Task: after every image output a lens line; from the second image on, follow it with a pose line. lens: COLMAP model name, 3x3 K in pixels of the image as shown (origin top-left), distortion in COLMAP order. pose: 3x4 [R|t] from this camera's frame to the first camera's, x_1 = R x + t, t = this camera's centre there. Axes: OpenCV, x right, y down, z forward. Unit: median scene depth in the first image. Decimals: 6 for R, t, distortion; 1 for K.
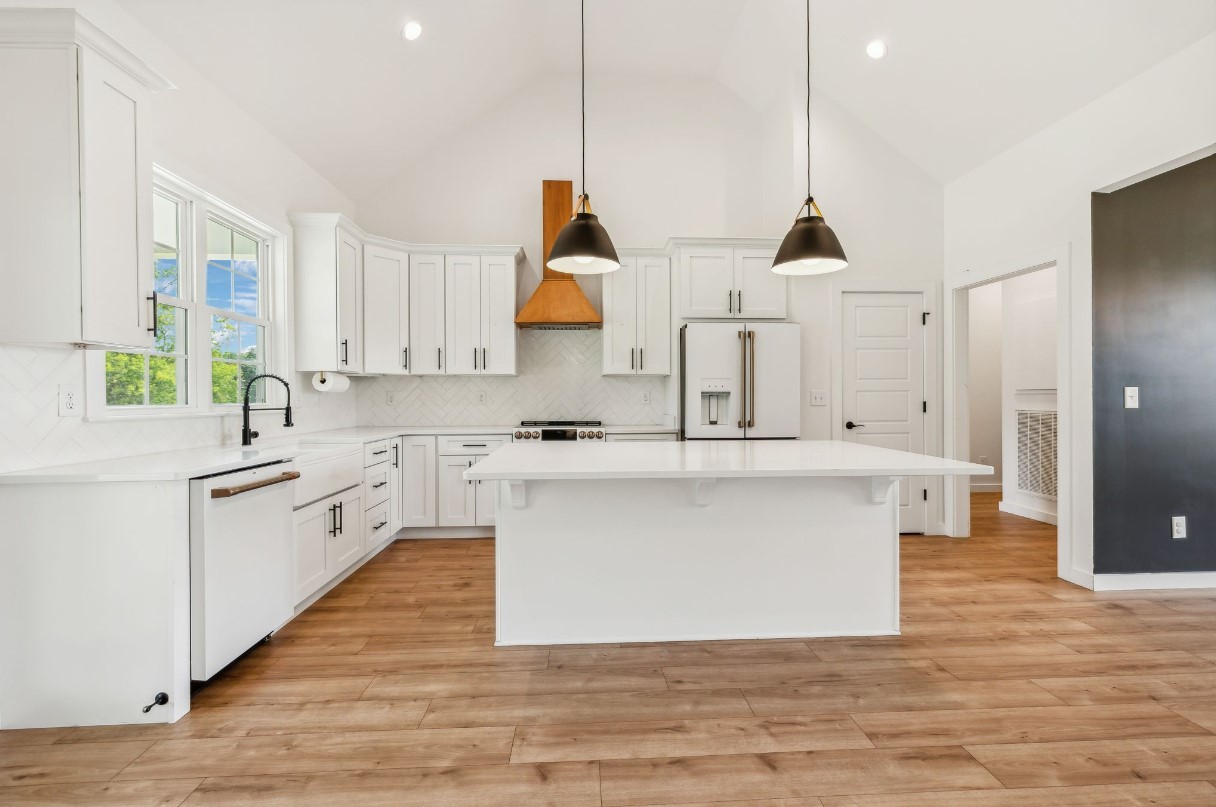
lens RADIAL K [[517.8, 0, 609.0], [0, 517.8, 401.4], [0, 0, 1]] dist [-0.004637, -0.000235]
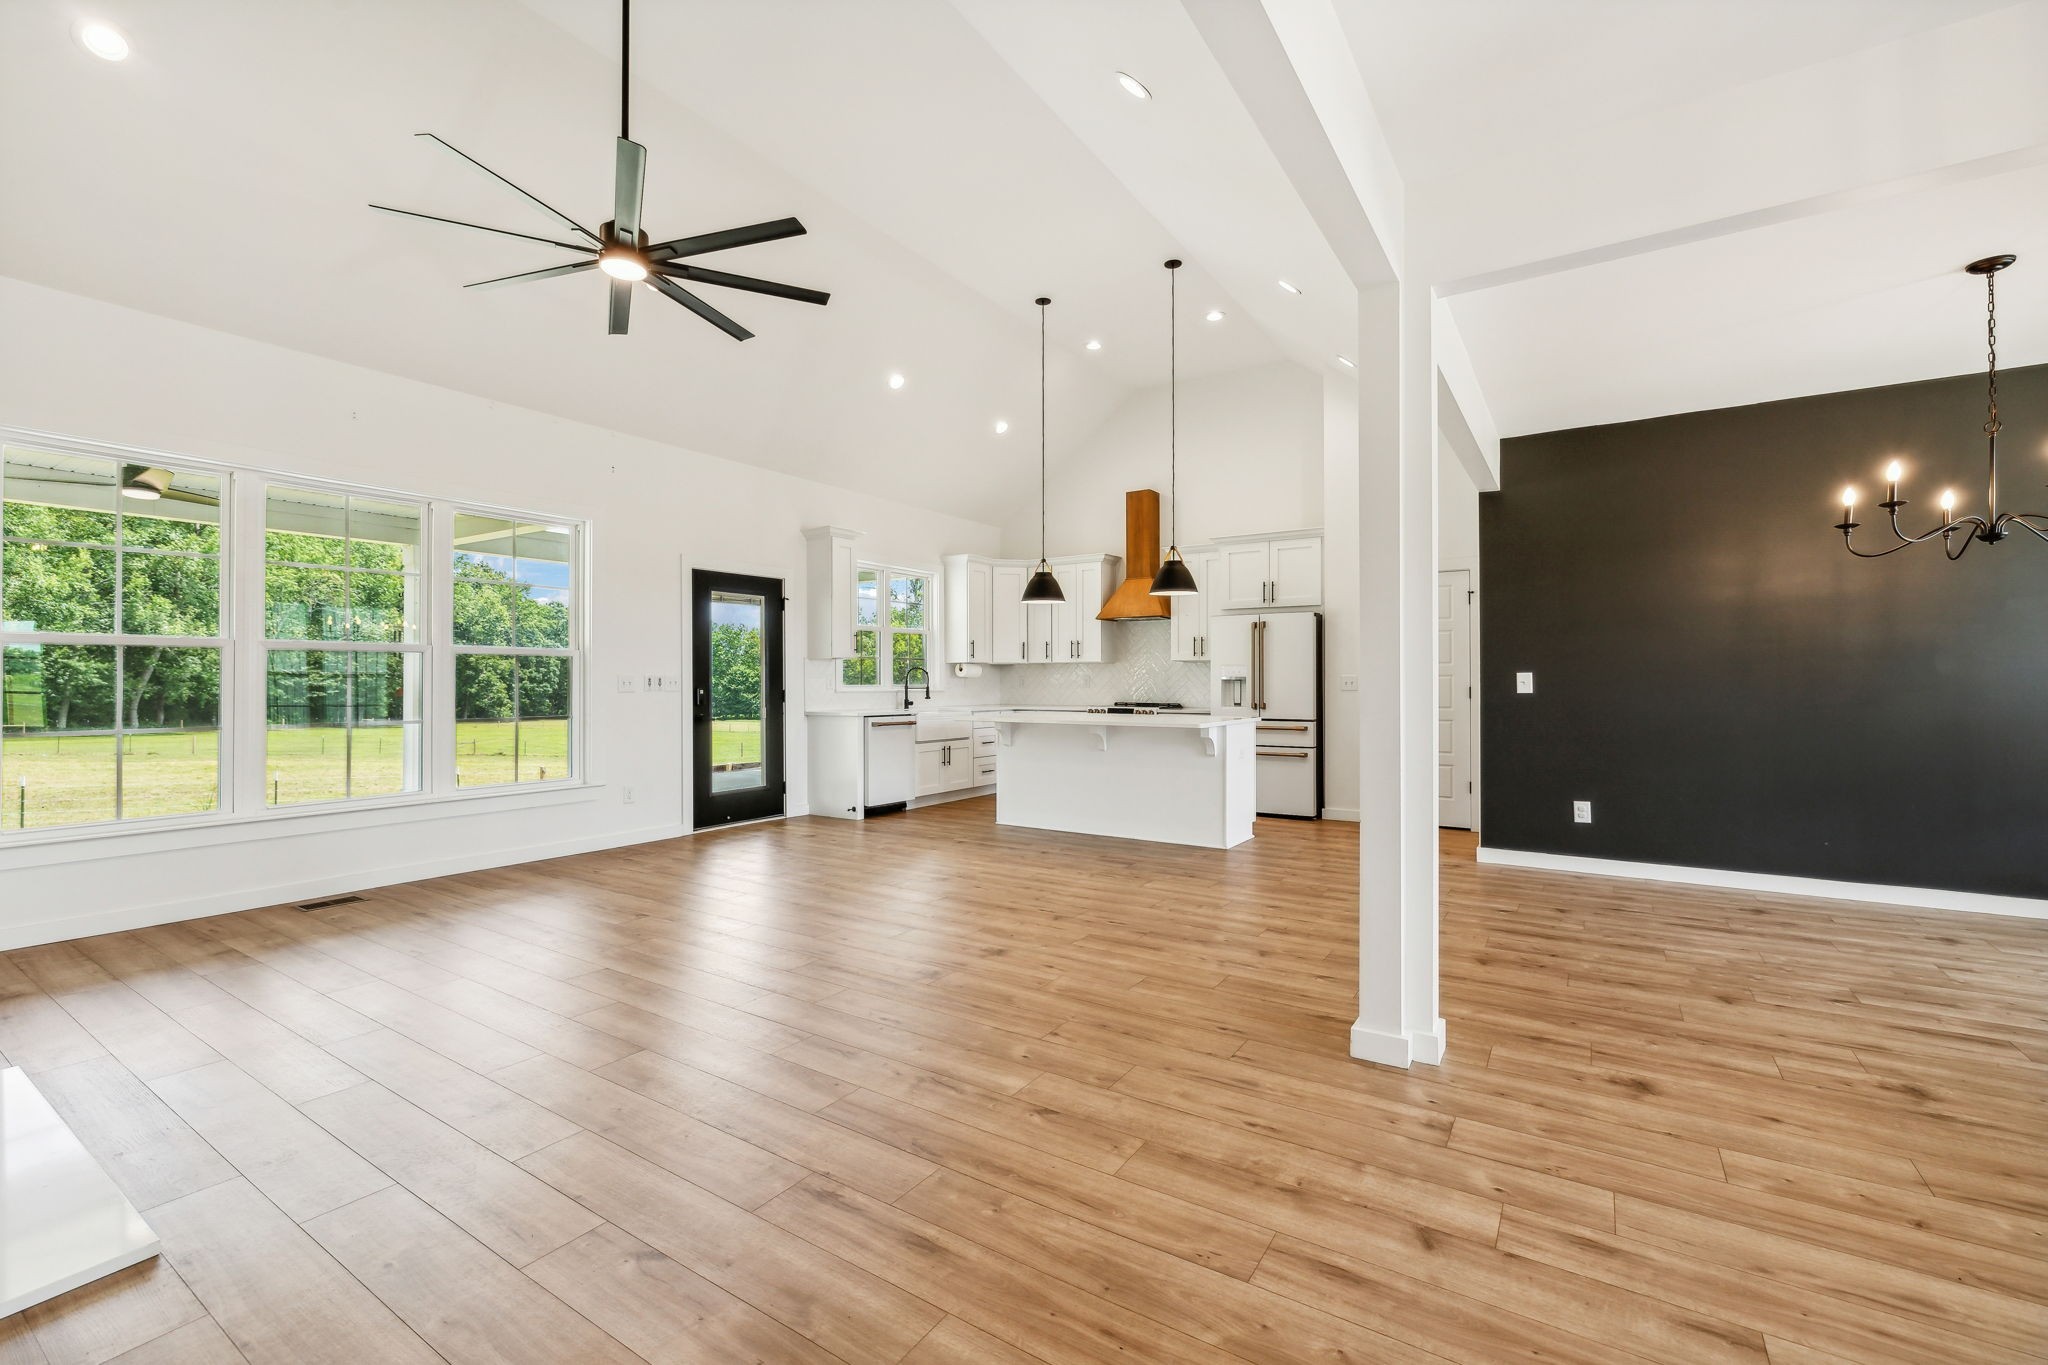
lens RADIAL K [[872.0, 0, 1021.0], [0, 872.0, 680.3], [0, 0, 1]] dist [-0.004637, -0.000235]
pose [[0.806660, 0.001903, -0.591012, 1.012536], [-0.006910, 0.999957, -0.006211, 0.003627], [0.590975, 0.009094, 0.806639, -0.851794]]
